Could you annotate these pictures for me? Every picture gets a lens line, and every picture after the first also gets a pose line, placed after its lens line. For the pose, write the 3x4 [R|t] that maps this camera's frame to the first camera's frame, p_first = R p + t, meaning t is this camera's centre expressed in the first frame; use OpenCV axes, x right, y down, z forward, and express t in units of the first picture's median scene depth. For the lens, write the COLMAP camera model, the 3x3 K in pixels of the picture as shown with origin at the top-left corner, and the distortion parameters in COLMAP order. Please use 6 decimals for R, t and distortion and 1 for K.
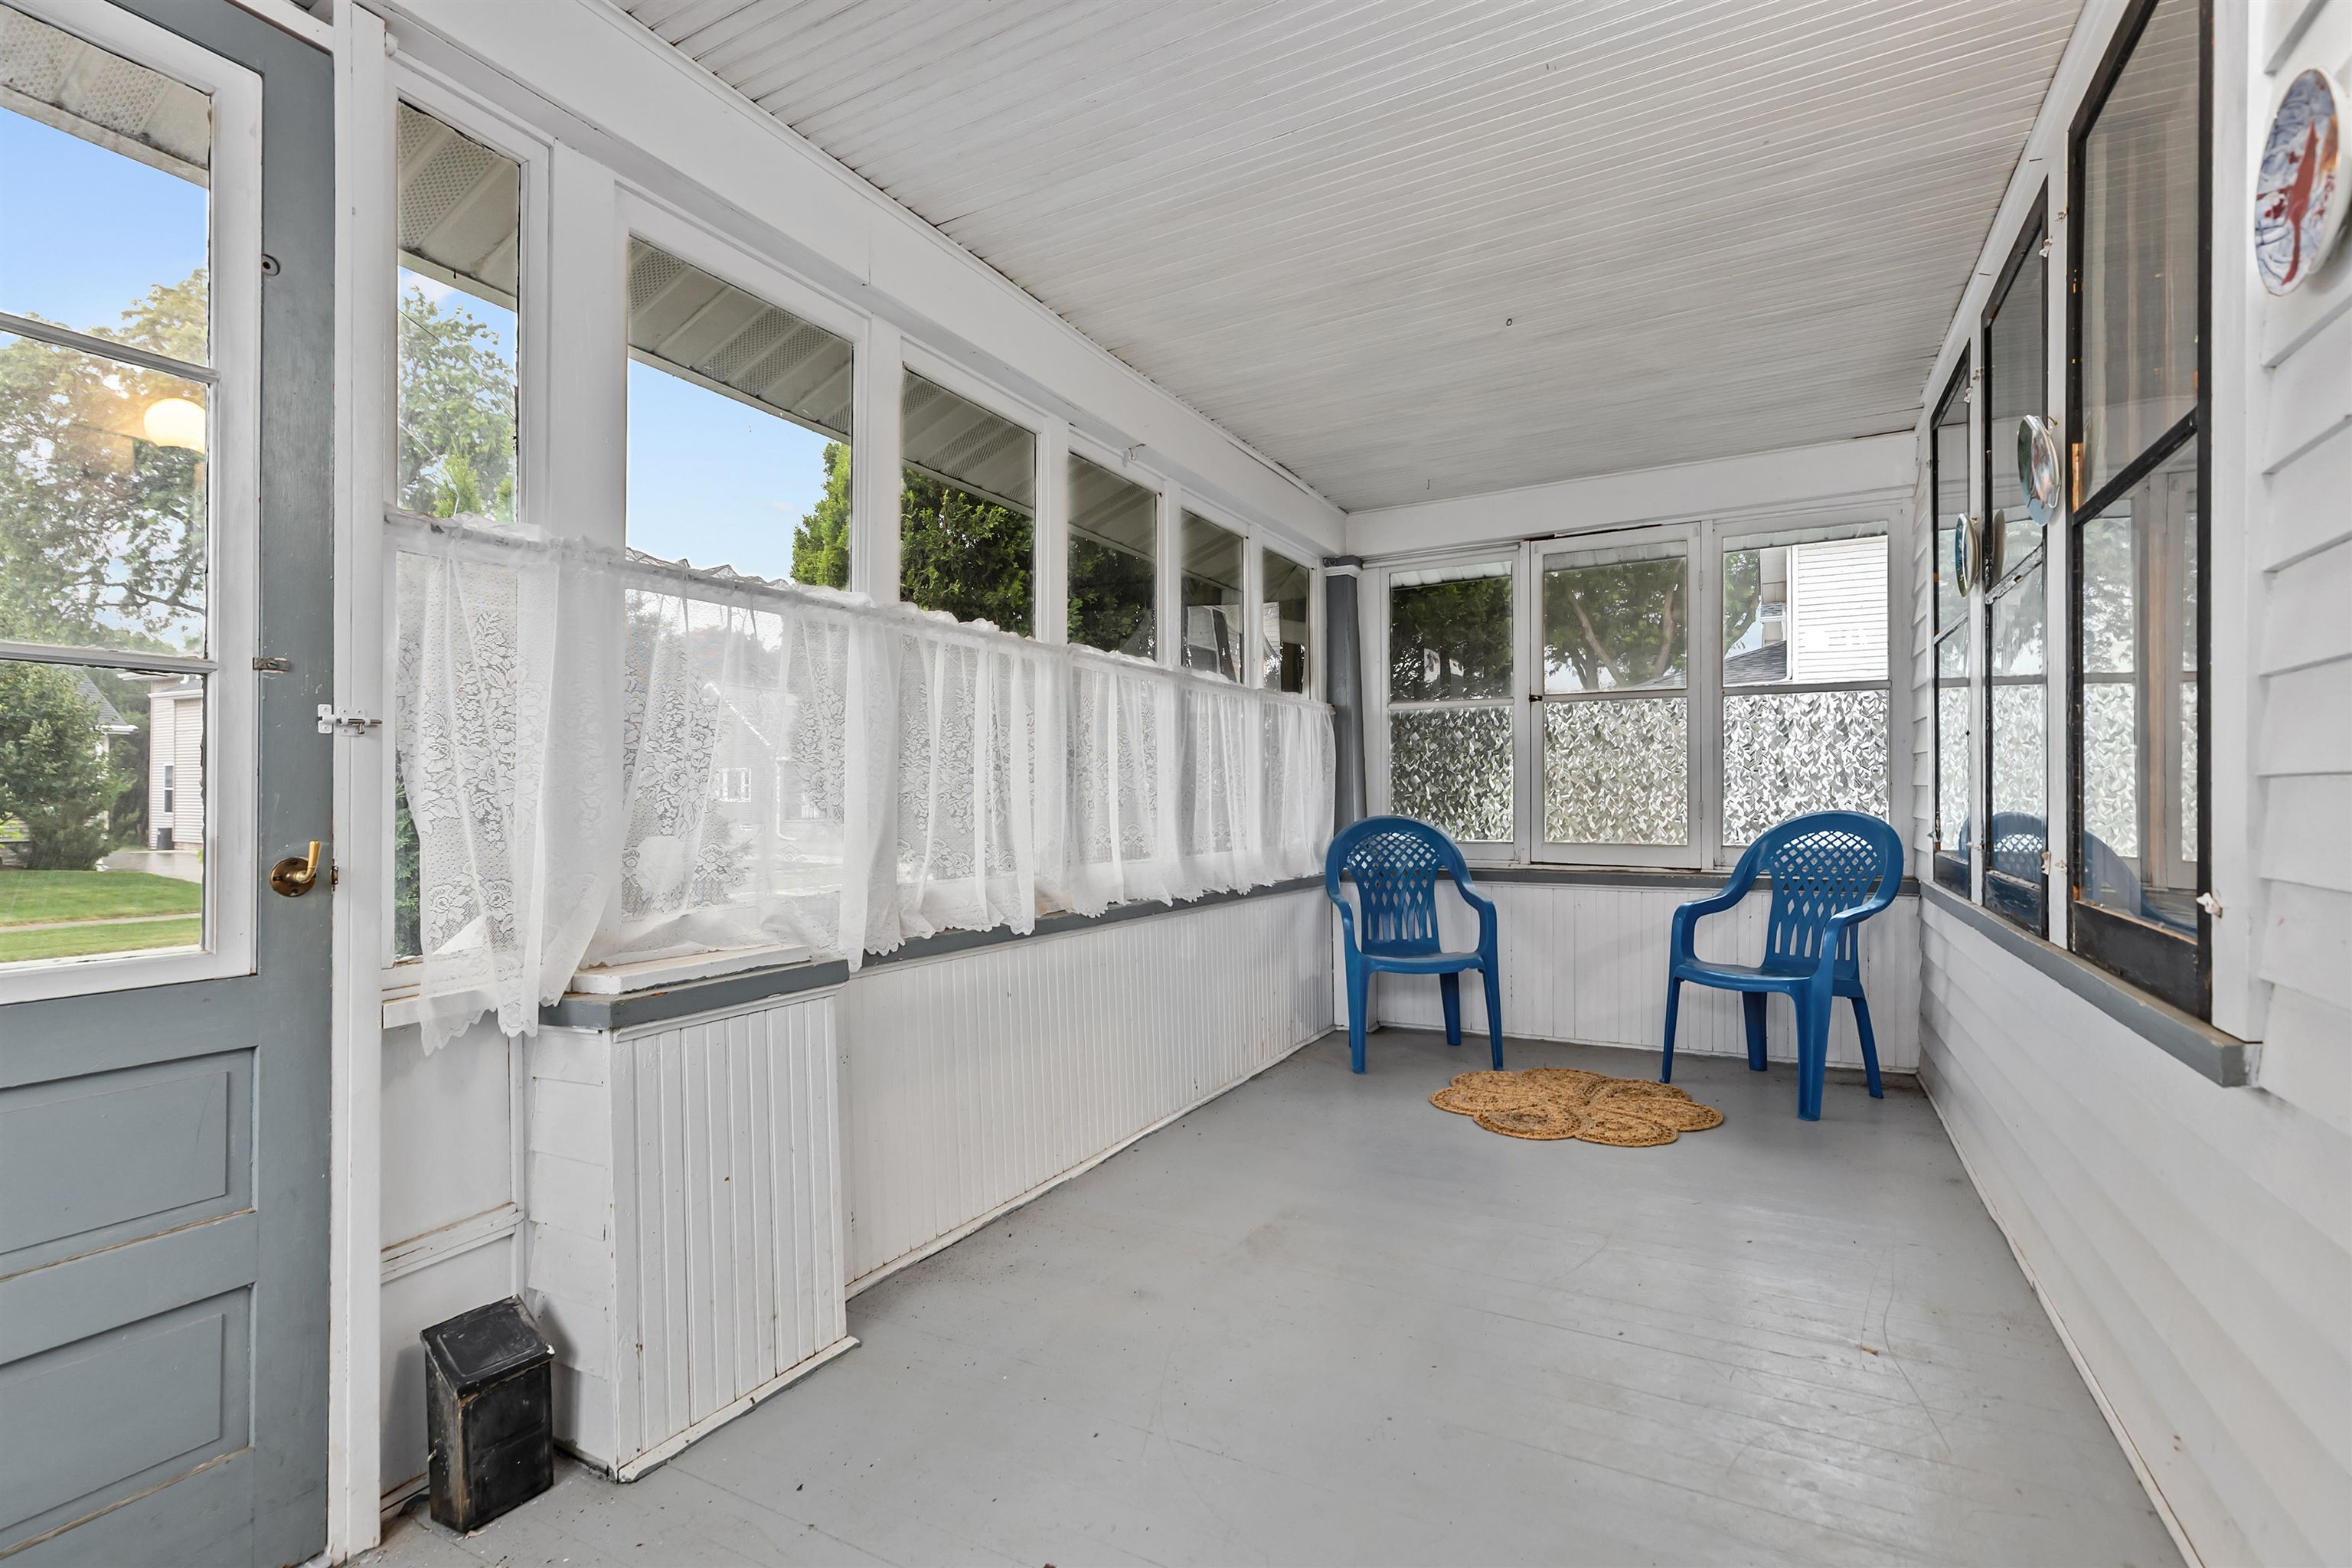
lens RADIAL K [[1067.5, 0, 1173.1], [0, 1067.5, 791.5], [0, 0, 1]] dist [0.012537, -0.000117]
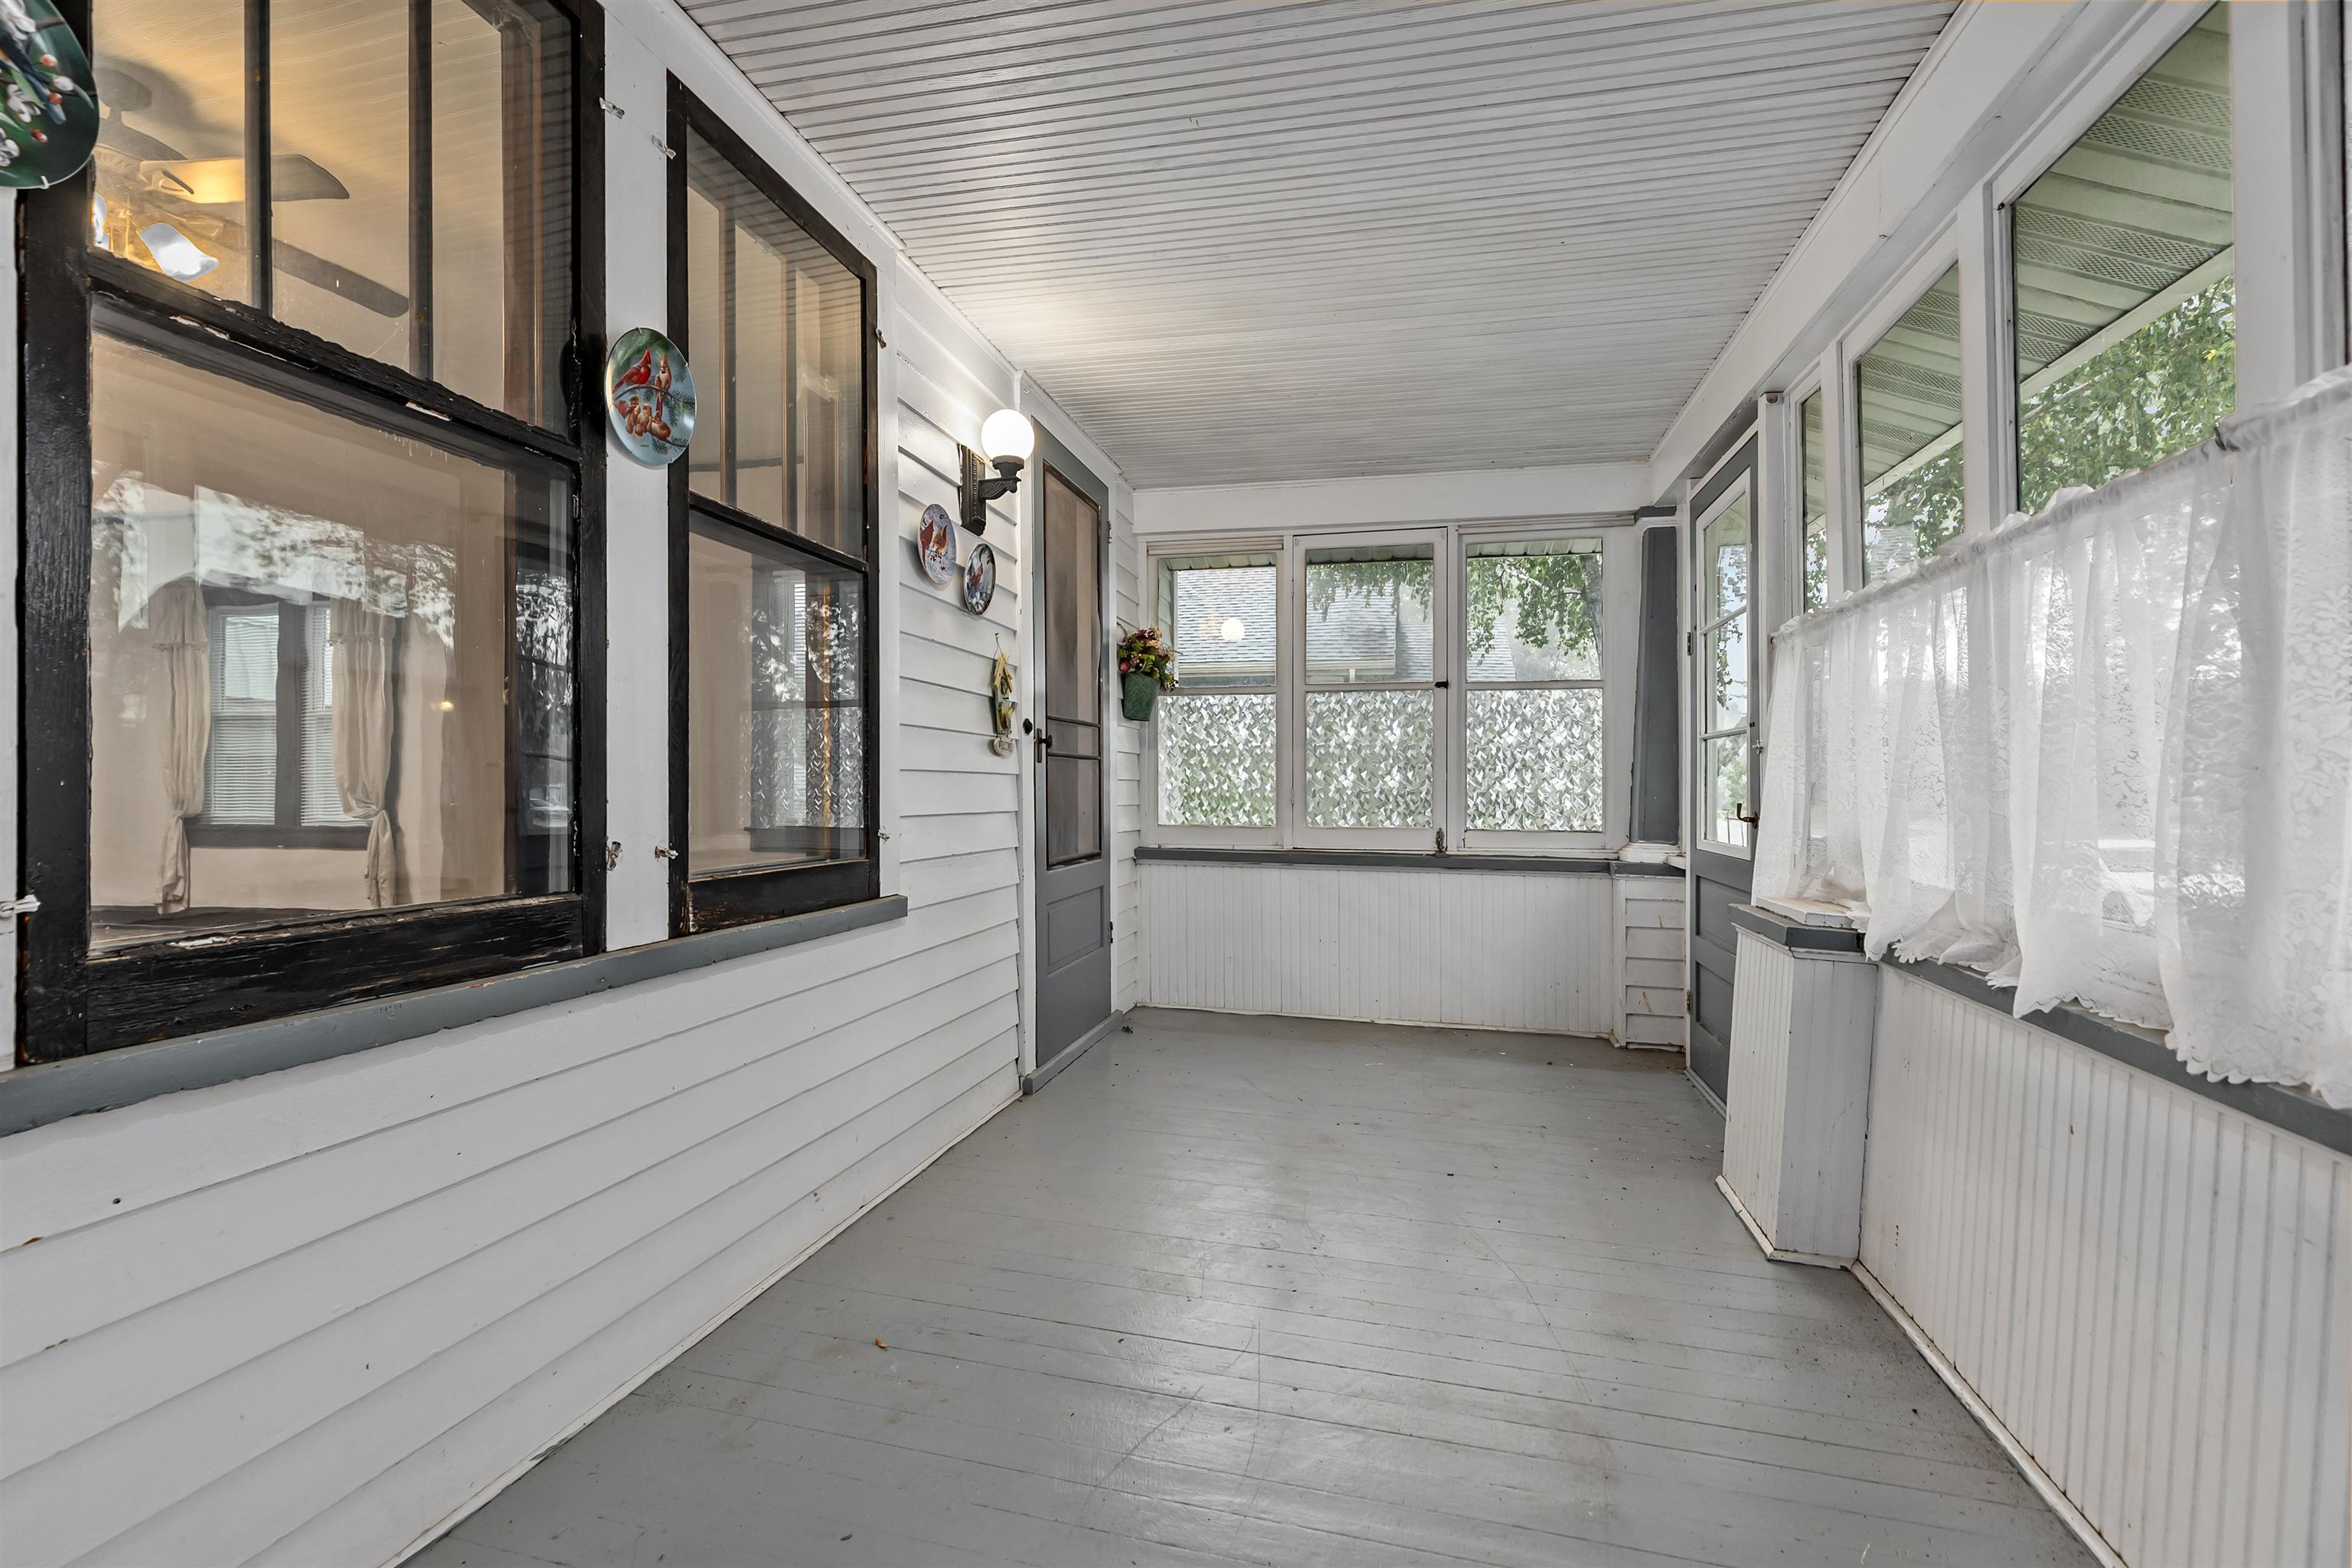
lens RADIAL K [[1067.5, 0, 1163.6], [0, 1067.5, 781.3], [0, 0, 1]] dist [0.012537, -0.000117]
pose [[-0.965724, -0.000582, -0.259572, 0.582842], [0.000598, 0.999990, -0.004467, 0.008953], [0.259572, -0.004469, -0.965713, 1.805332]]
